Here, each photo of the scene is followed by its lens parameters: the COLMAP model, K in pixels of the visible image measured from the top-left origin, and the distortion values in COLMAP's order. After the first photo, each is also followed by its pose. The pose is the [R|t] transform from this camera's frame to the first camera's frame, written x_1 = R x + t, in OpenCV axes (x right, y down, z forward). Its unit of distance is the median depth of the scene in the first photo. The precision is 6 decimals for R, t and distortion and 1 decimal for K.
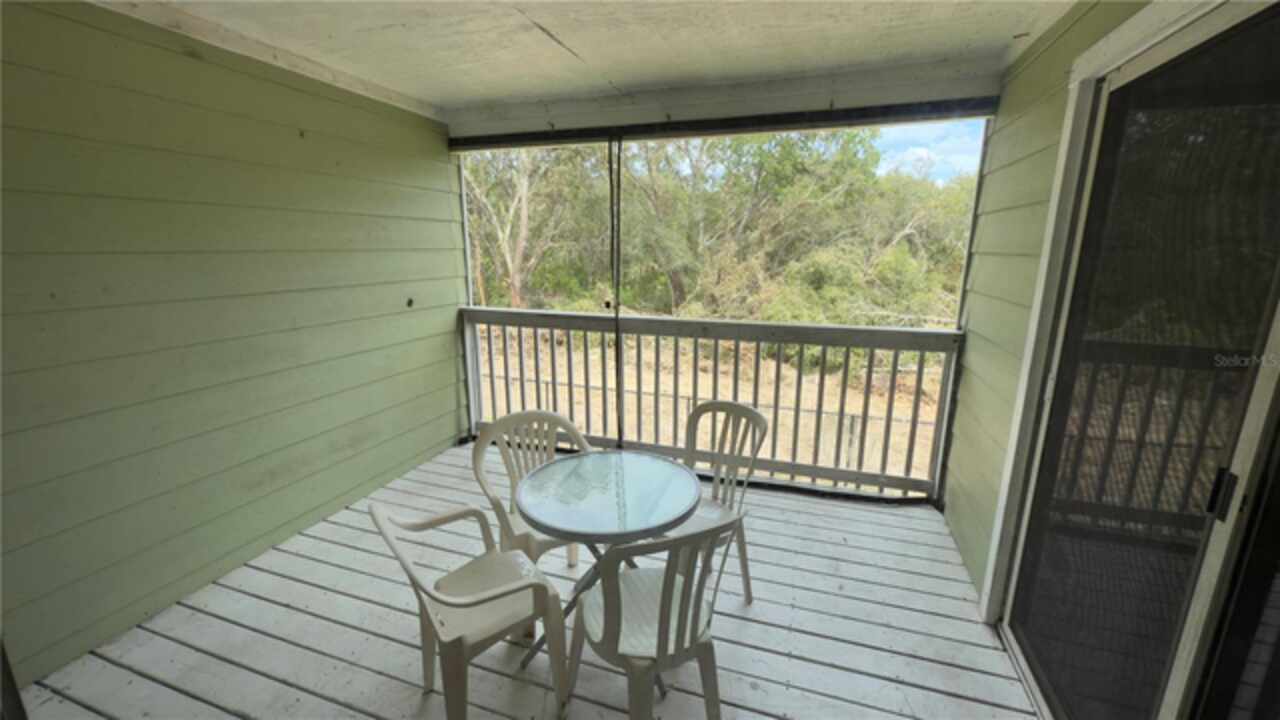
lens RADIAL K [[511.5, 0, 645.4], [0, 511.5, 358.2], [0, 0, 1]] dist [-0.001358, 0.000576]
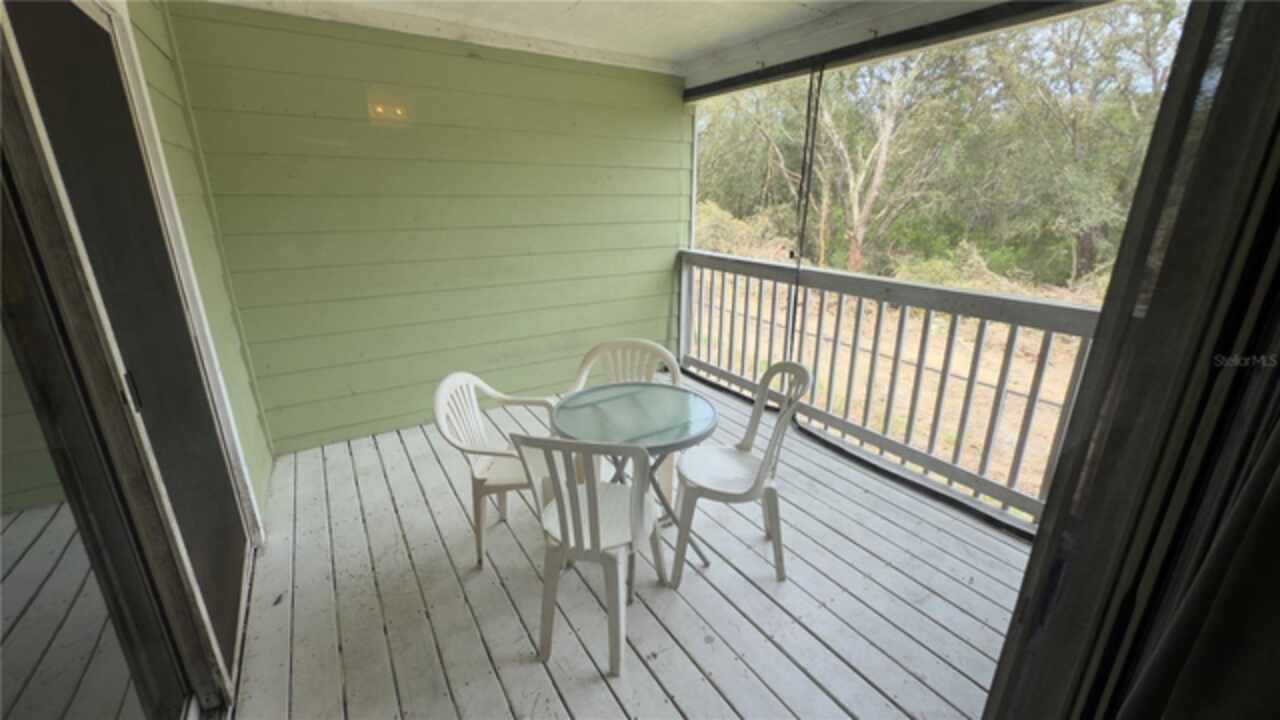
lens RADIAL K [[511.5, 0, 641.6], [0, 511.5, 359.4], [0, 0, 1]] dist [-0.001358, 0.000576]
pose [[0.778990, 0.188558, -0.598014, 0.049828], [-0.132856, 0.981695, 0.136474, -0.000974], [0.612801, -0.026862, 0.789781, 0.012183]]
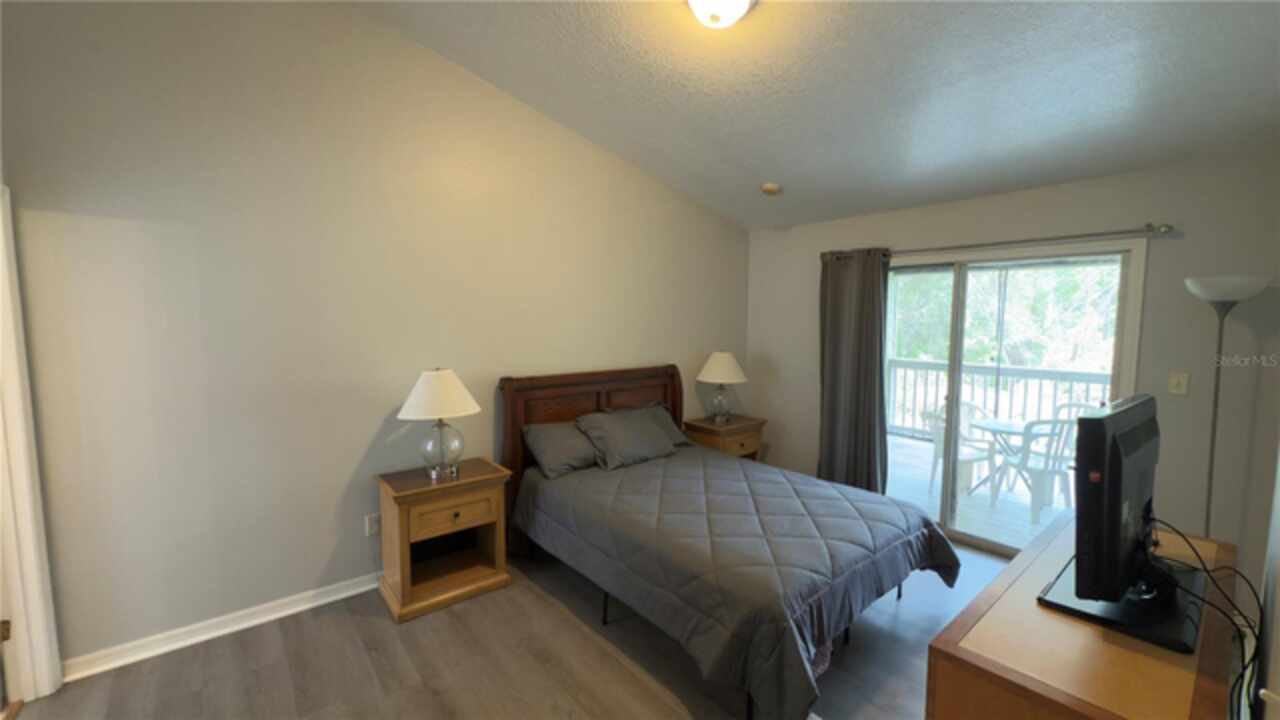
lens RADIAL K [[511.5, 0, 649.3], [0, 511.5, 360.1], [0, 0, 1]] dist [-0.001358, 0.000576]
pose [[0.850559, 0.041820, -0.524214, -0.024850], [-0.110696, 0.988736, -0.100731, 0.032822], [0.514097, 0.143706, 0.845608, -0.173255]]
